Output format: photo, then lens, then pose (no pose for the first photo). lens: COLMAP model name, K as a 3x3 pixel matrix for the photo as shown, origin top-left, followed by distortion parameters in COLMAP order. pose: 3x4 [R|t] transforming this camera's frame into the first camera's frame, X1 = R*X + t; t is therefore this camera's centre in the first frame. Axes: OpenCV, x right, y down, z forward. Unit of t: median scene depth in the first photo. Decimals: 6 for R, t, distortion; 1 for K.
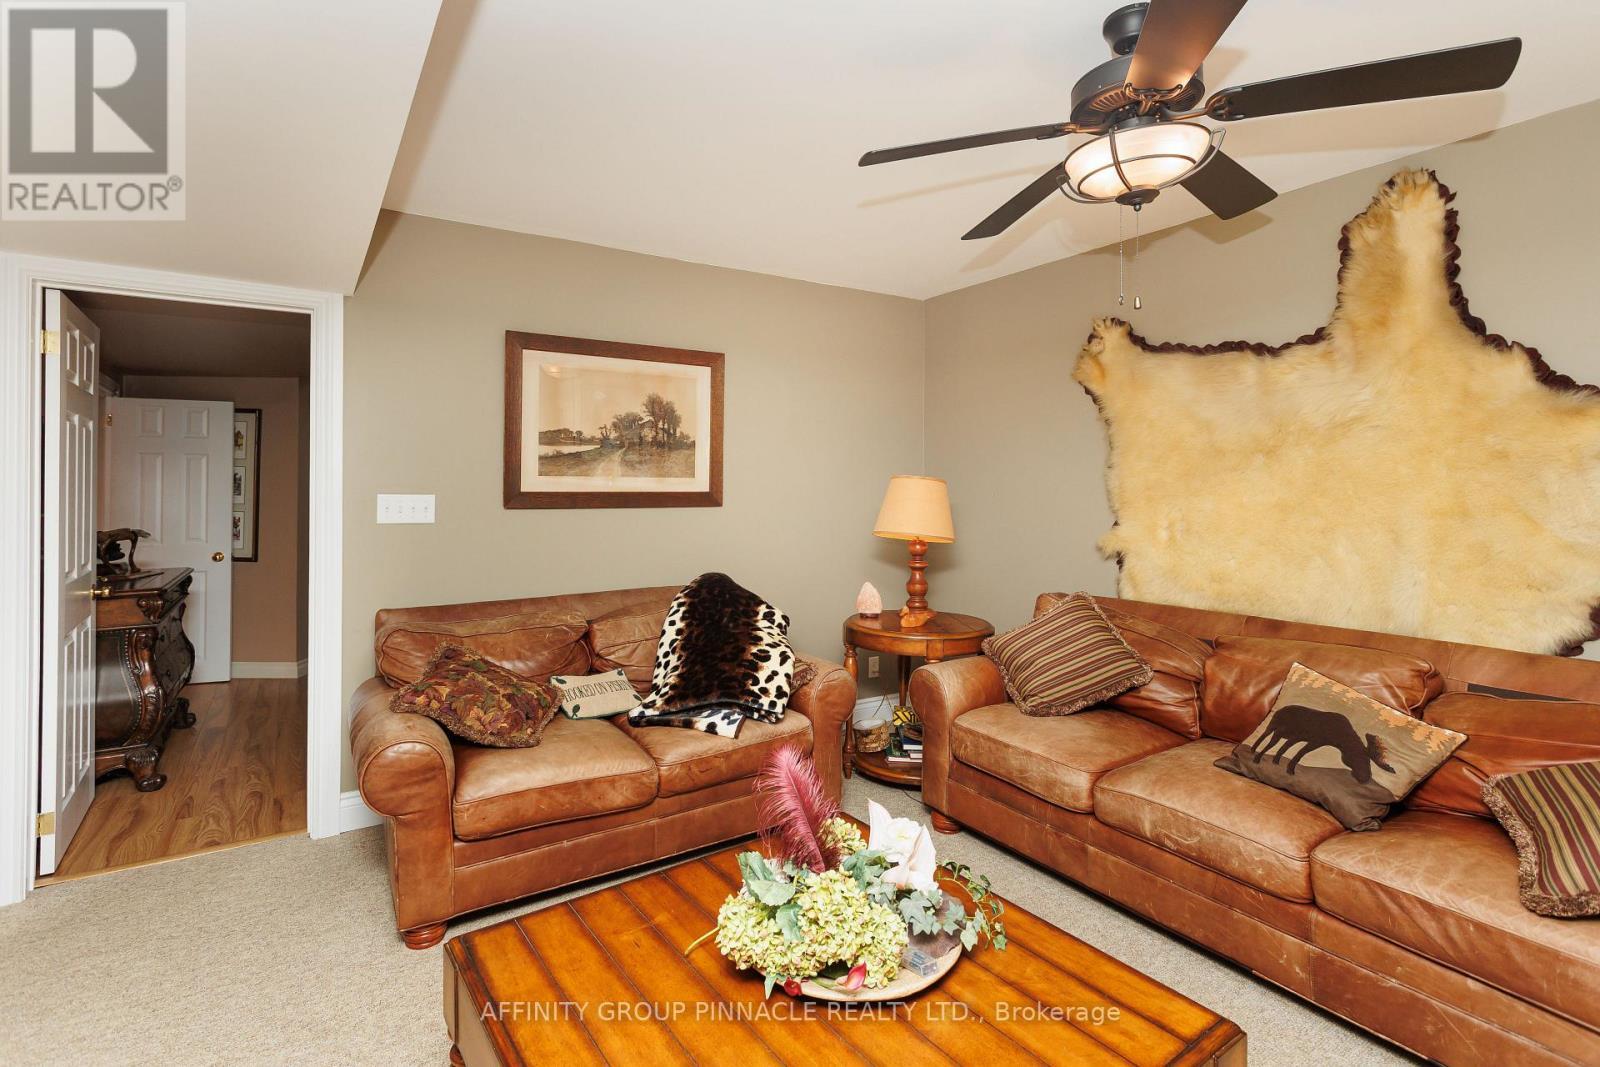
lens RADIAL K [[800.2, 0, 793.6], [0, 800.2, 497.3], [0, 0, 1]] dist [-0.002519, -0.000389]
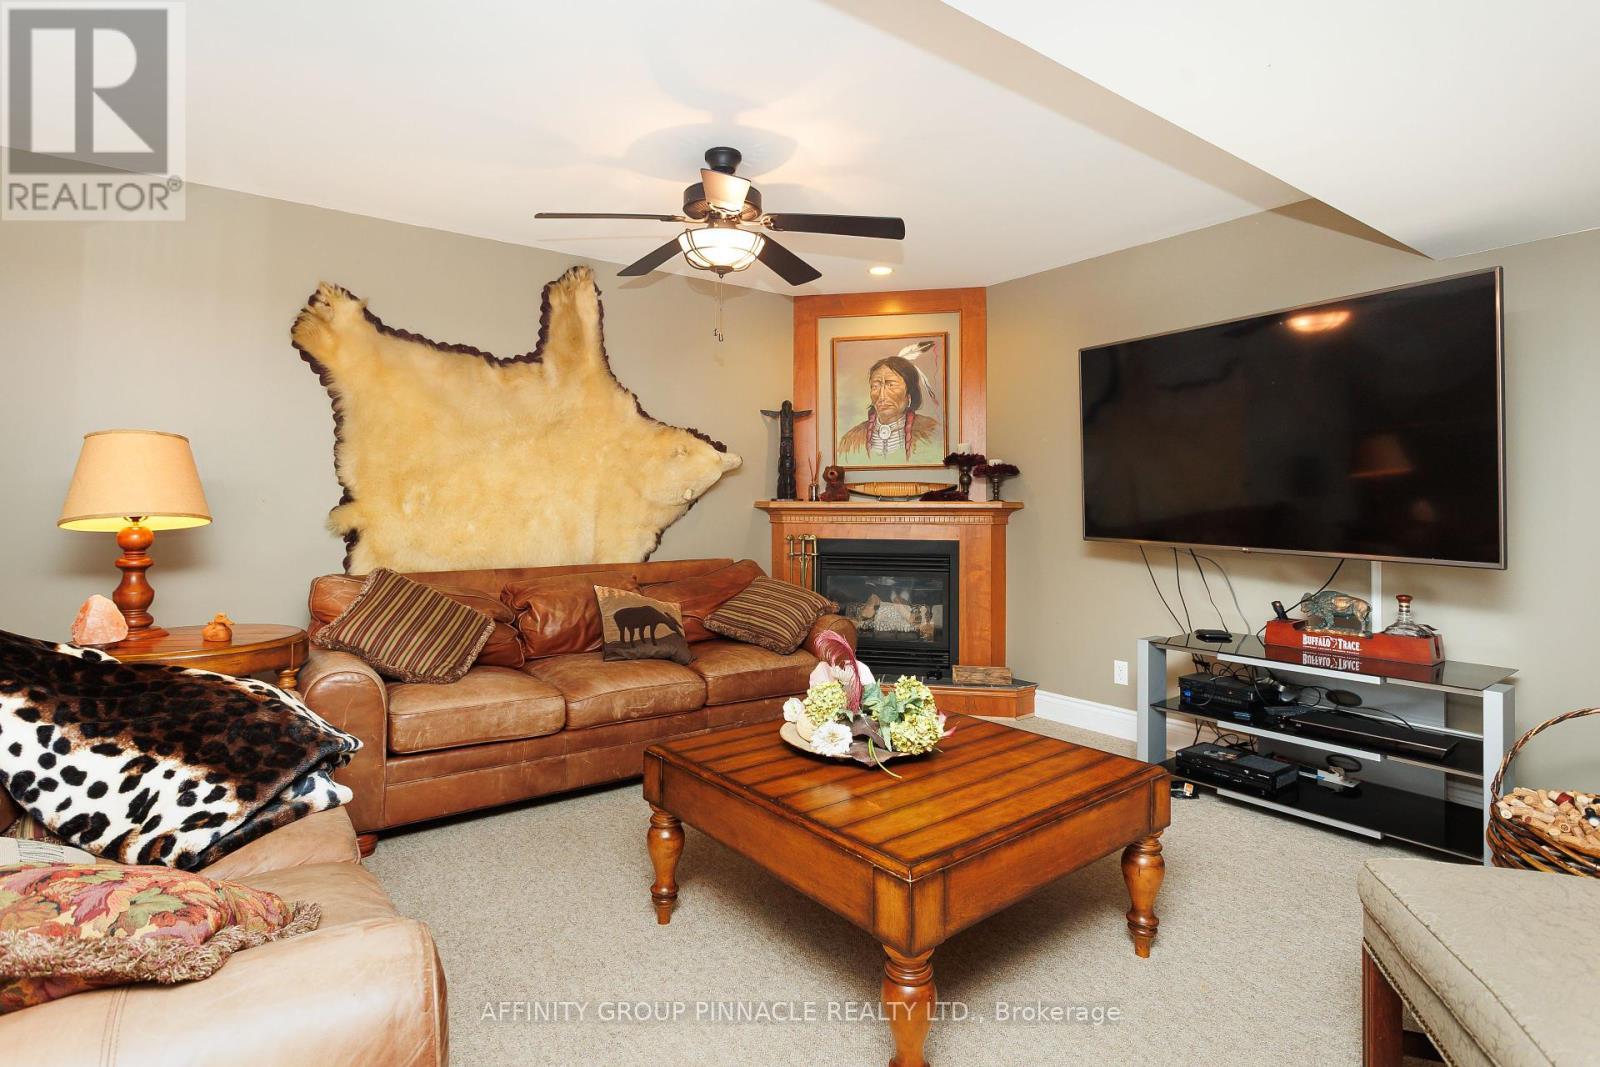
lens RADIAL K [[800.2, 0, 793.6], [0, 800.2, 497.3], [0, 0, 1]] dist [-0.002519, -0.000389]
pose [[-0.072363, 0.004831, 0.997367, -0.772980], [0.008846, 0.999952, -0.004202, 0.049323], [-0.997339, 0.008518, -0.072403, 0.665275]]
